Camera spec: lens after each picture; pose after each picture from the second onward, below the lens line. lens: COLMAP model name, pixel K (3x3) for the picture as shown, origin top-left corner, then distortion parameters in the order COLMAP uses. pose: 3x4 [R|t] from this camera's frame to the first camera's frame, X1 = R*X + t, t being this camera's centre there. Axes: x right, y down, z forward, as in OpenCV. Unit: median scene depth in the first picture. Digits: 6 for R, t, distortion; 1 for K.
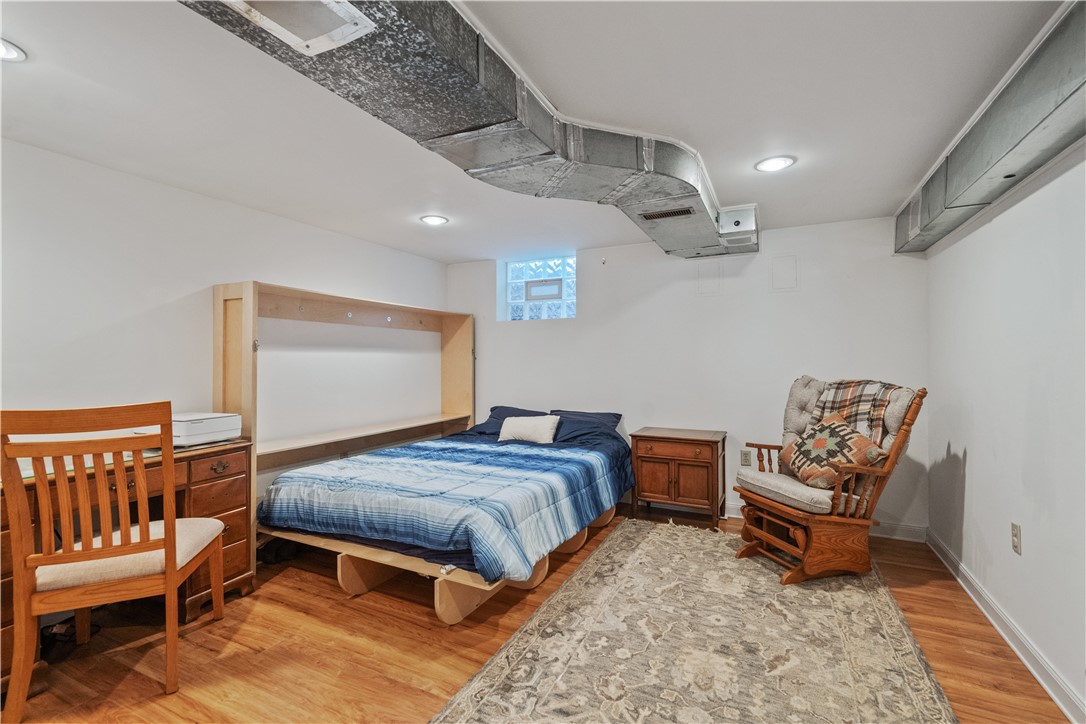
lens RADIAL K [[484.2, 0, 547.2], [0, 484.2, 355.7], [0, 0, 1]] dist [-0.002214, -0.000474]
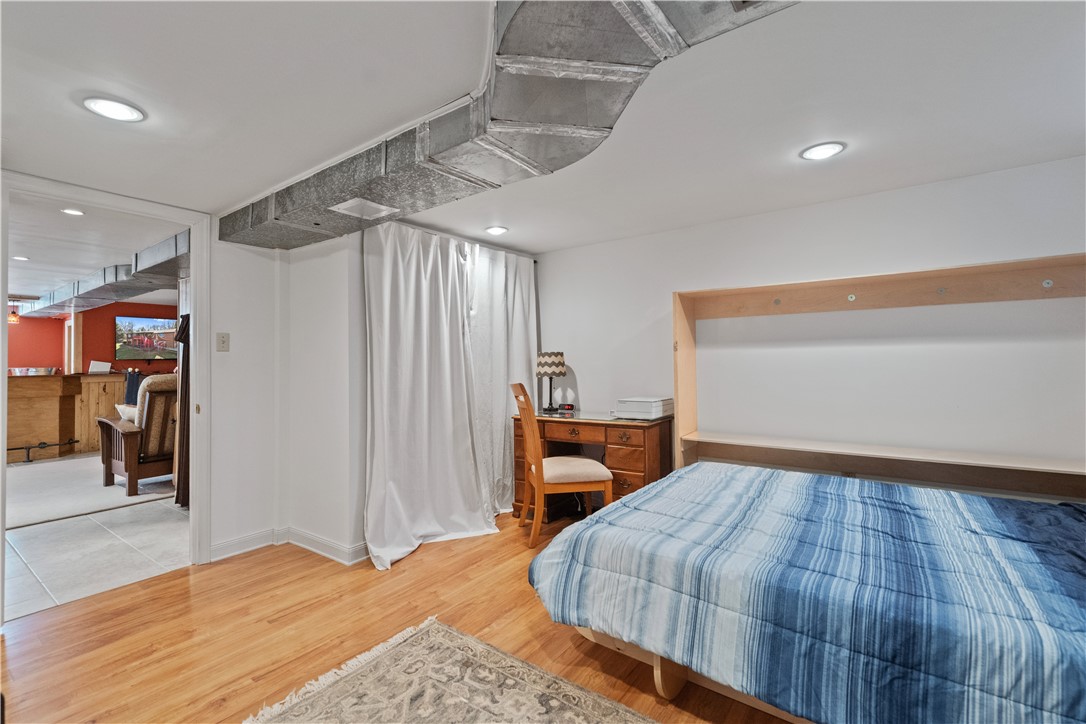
lens RADIAL K [[484.2, 0, 547.2], [0, 484.2, 355.7], [0, 0, 1]] dist [-0.002214, -0.000474]
pose [[-0.186425, 0.001024, -0.982469, 0.874233], [0.026807, 0.999632, -0.004044, -0.001717], [0.982103, -0.027091, -0.186384, 1.278252]]
